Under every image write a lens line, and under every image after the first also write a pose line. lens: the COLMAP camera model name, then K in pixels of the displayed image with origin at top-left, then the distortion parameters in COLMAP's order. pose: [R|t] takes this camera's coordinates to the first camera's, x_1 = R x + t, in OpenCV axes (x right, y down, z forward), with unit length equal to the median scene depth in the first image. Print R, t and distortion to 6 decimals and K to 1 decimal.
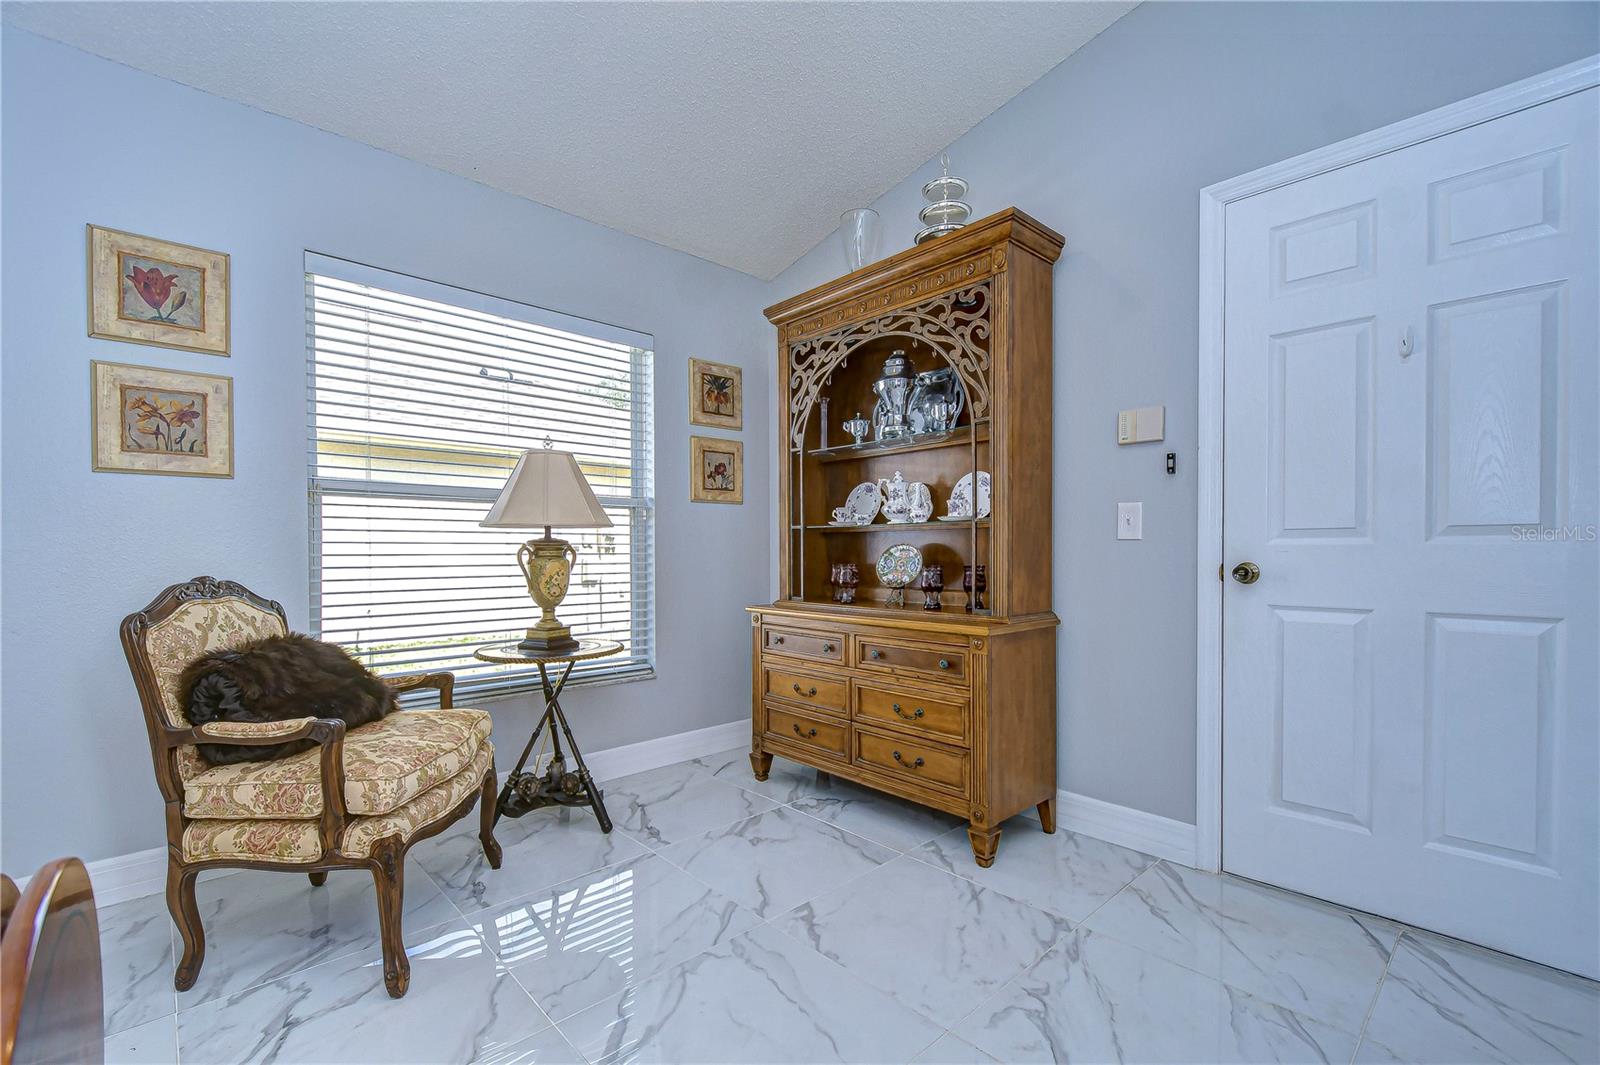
lens RADIAL K [[706.7, 0, 781.0], [0, 706.7, 558.1], [0, 0, 1]] dist [0.004580, -0.004975]
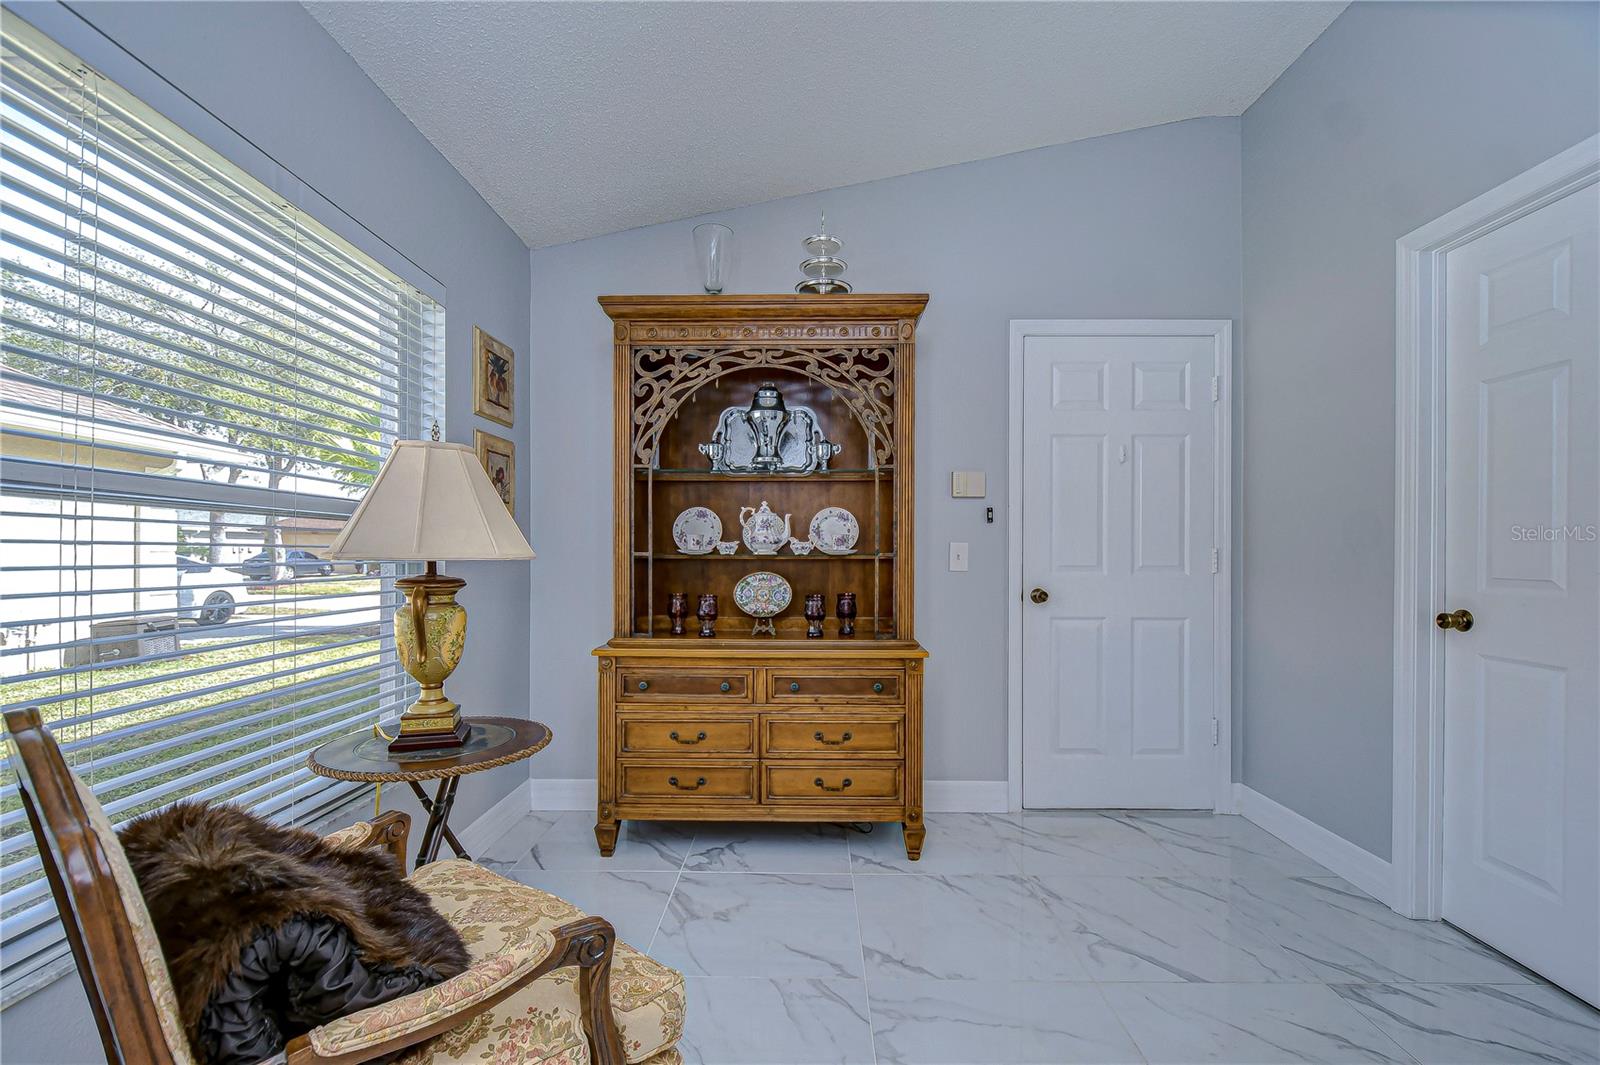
lens RADIAL K [[706.7, 0, 819.9], [0, 706.7, 555.5], [0, 0, 1]] dist [0.004580, -0.004975]
pose [[0.674835, 0.005690, 0.737947, -0.576798], [0.003072, 0.999940, -0.010519, -0.038856], [-0.737962, 0.009366, 0.674777, 0.291854]]
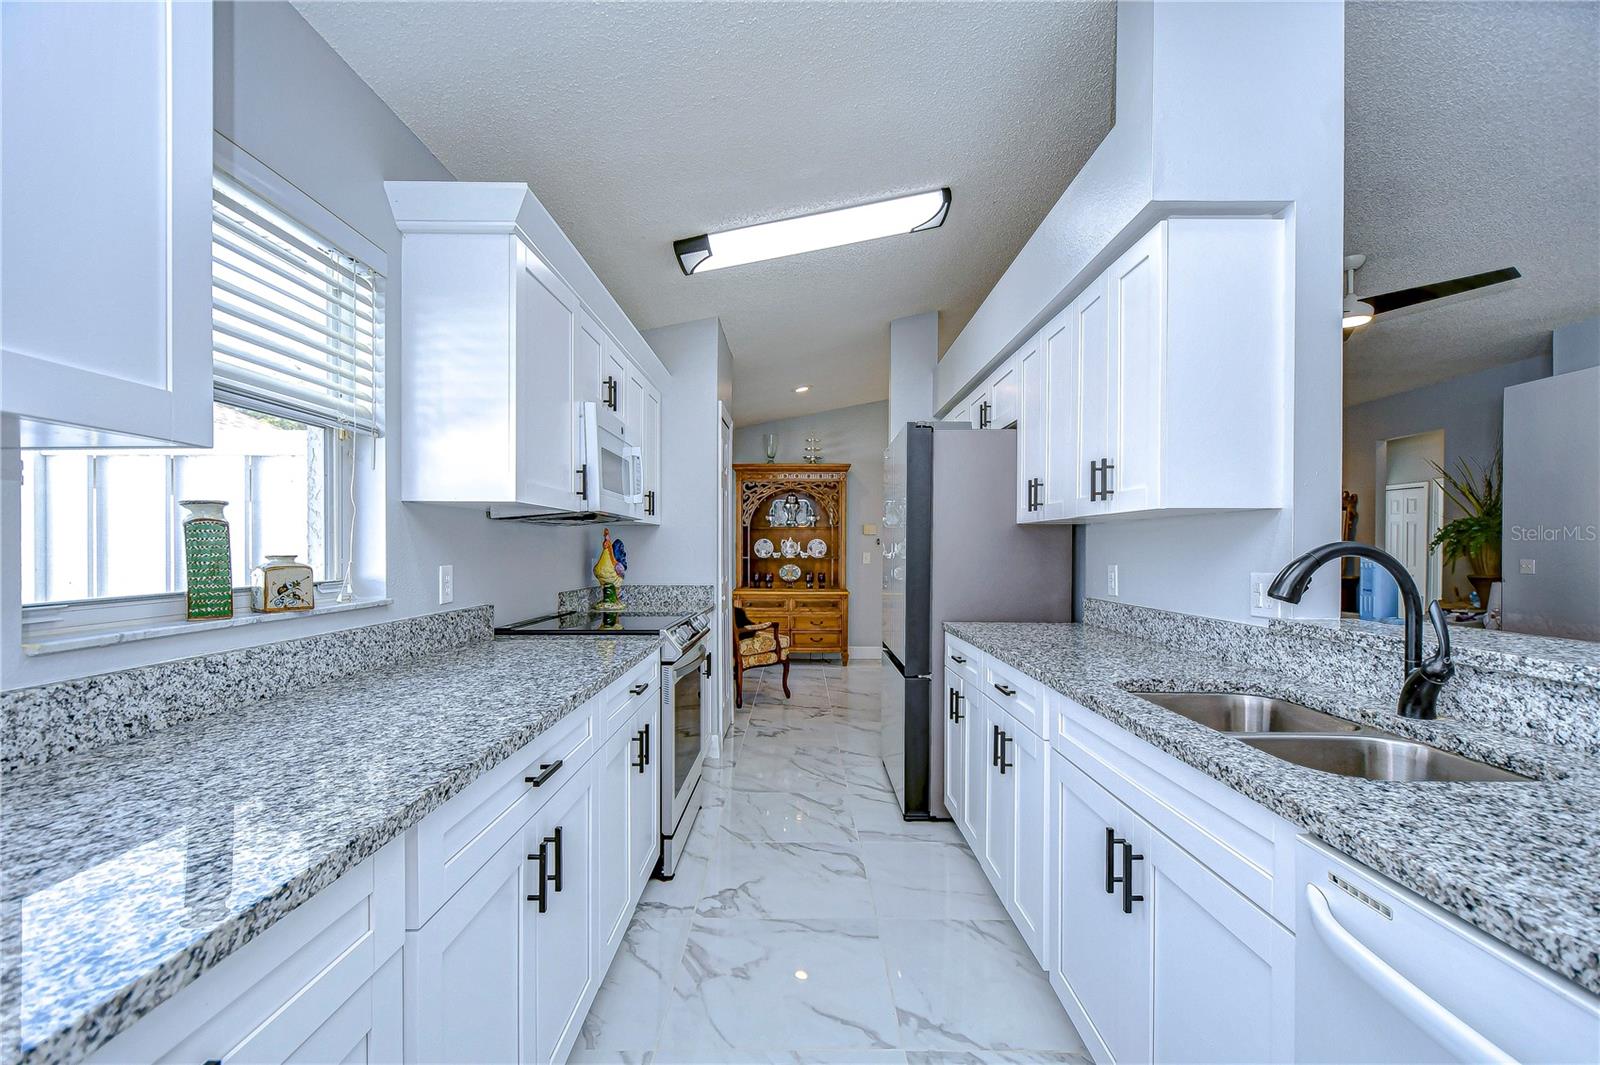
lens RADIAL K [[706.7, 0, 798.7], [0, 706.7, 536.2], [0, 0, 1]] dist [0.004580, -0.004975]
pose [[0.683038, 0.018271, 0.730154, -1.921457], [0.004016, 0.999578, -0.028770, -0.056424], [-0.730371, 0.022583, 0.682677, -0.910180]]
